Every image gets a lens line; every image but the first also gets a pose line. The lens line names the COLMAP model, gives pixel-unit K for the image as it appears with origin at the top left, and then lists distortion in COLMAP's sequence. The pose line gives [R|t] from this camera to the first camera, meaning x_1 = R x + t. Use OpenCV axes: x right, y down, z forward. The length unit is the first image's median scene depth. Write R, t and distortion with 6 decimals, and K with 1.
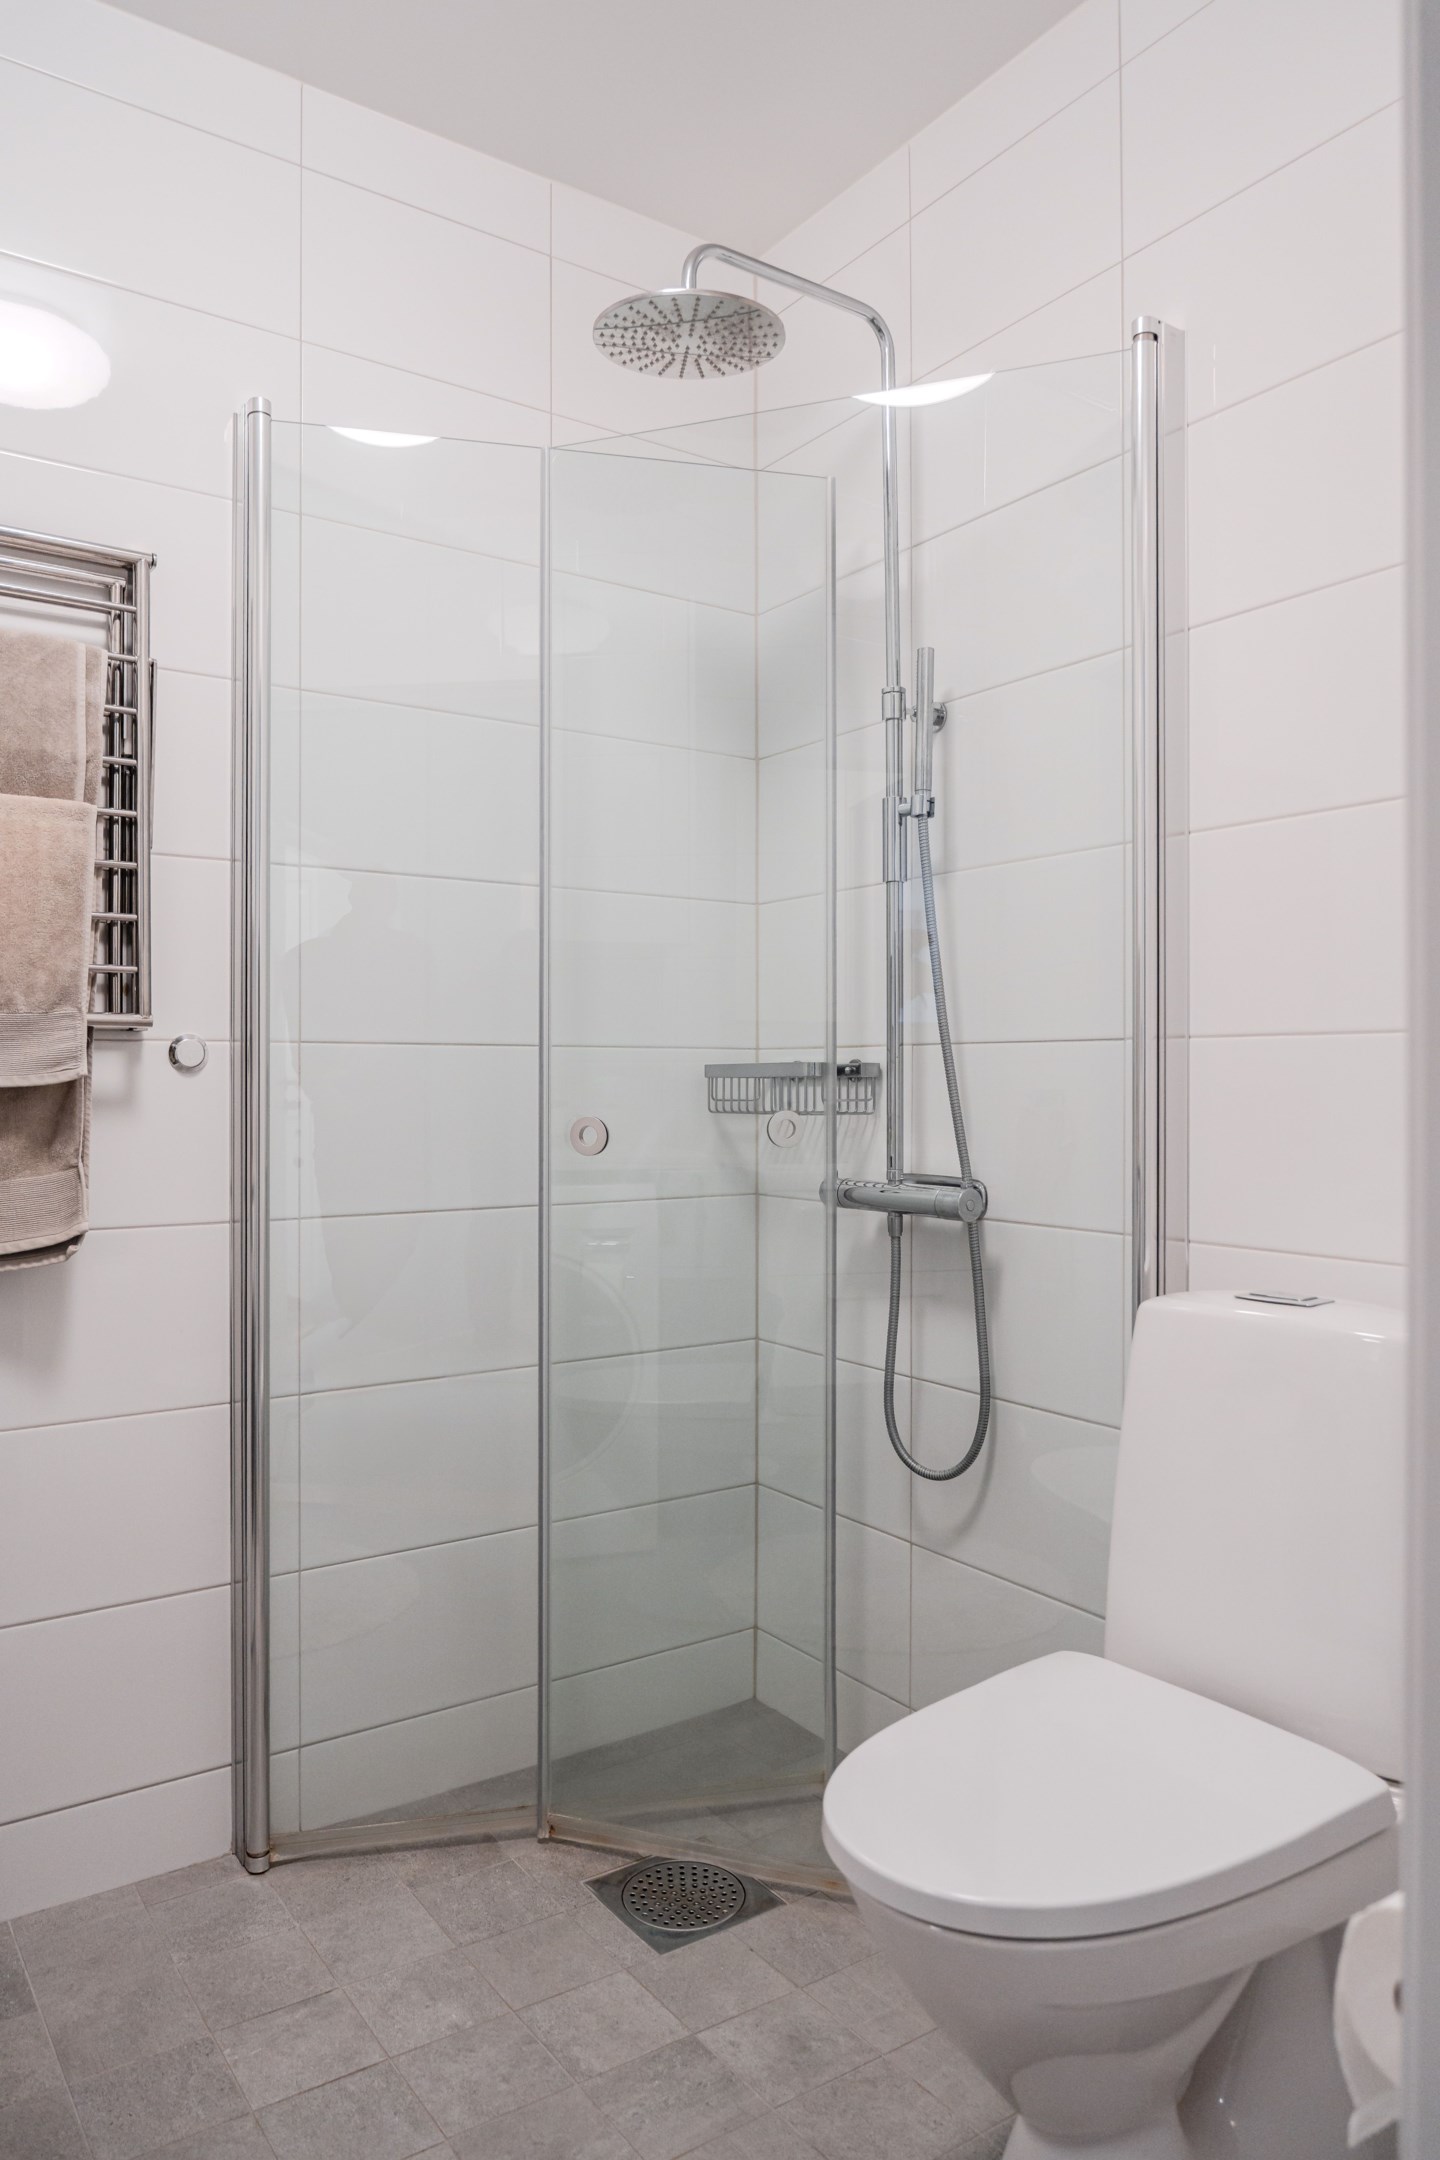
lens RADIAL K [[1485.0, 0, 722.6], [0, 1485.0, 1078.8], [0, 0, 1]] dist [0.009398, 0.004256]
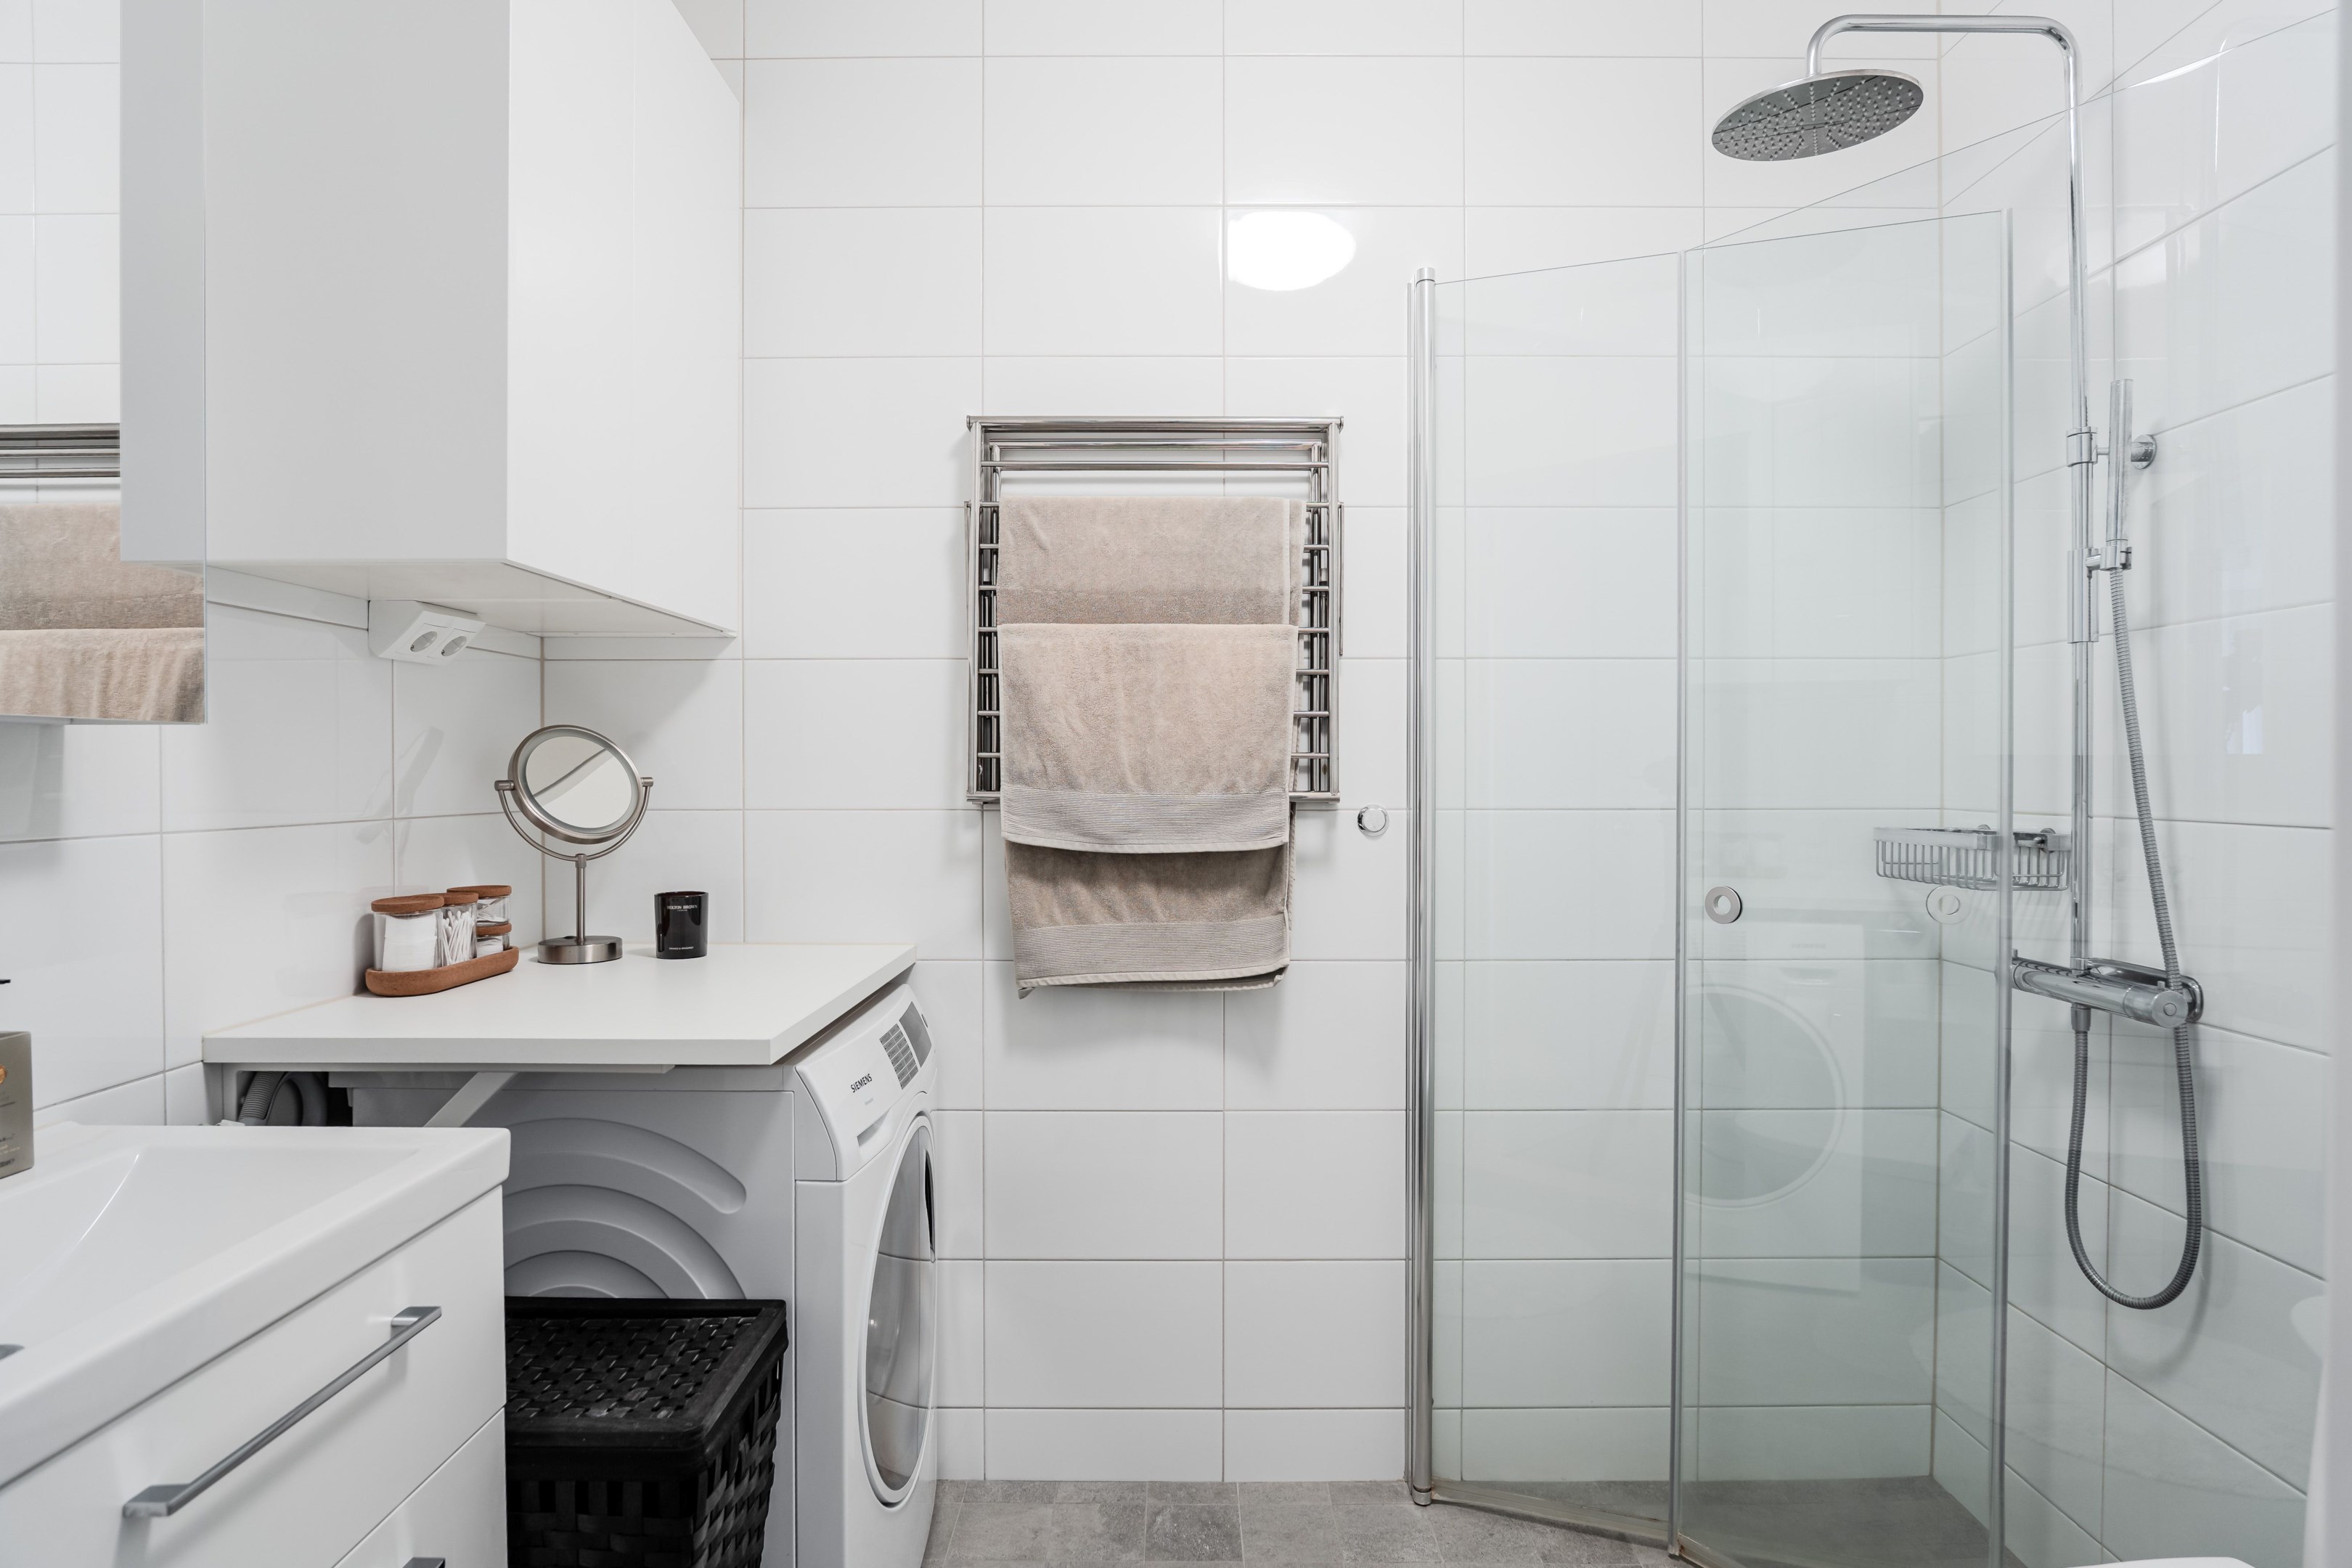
lens RADIAL K [[1314.9, 0, 1178.3], [0, 1314.9, 782.9], [0, 0, 1]] dist [-0.001579, -0.002298]
pose [[0.823434, 0.003130, -0.567404, 0.121855], [0.006171, 0.999876, 0.014470, -0.064289], [0.567379, -0.015416, 0.823313, 0.022206]]
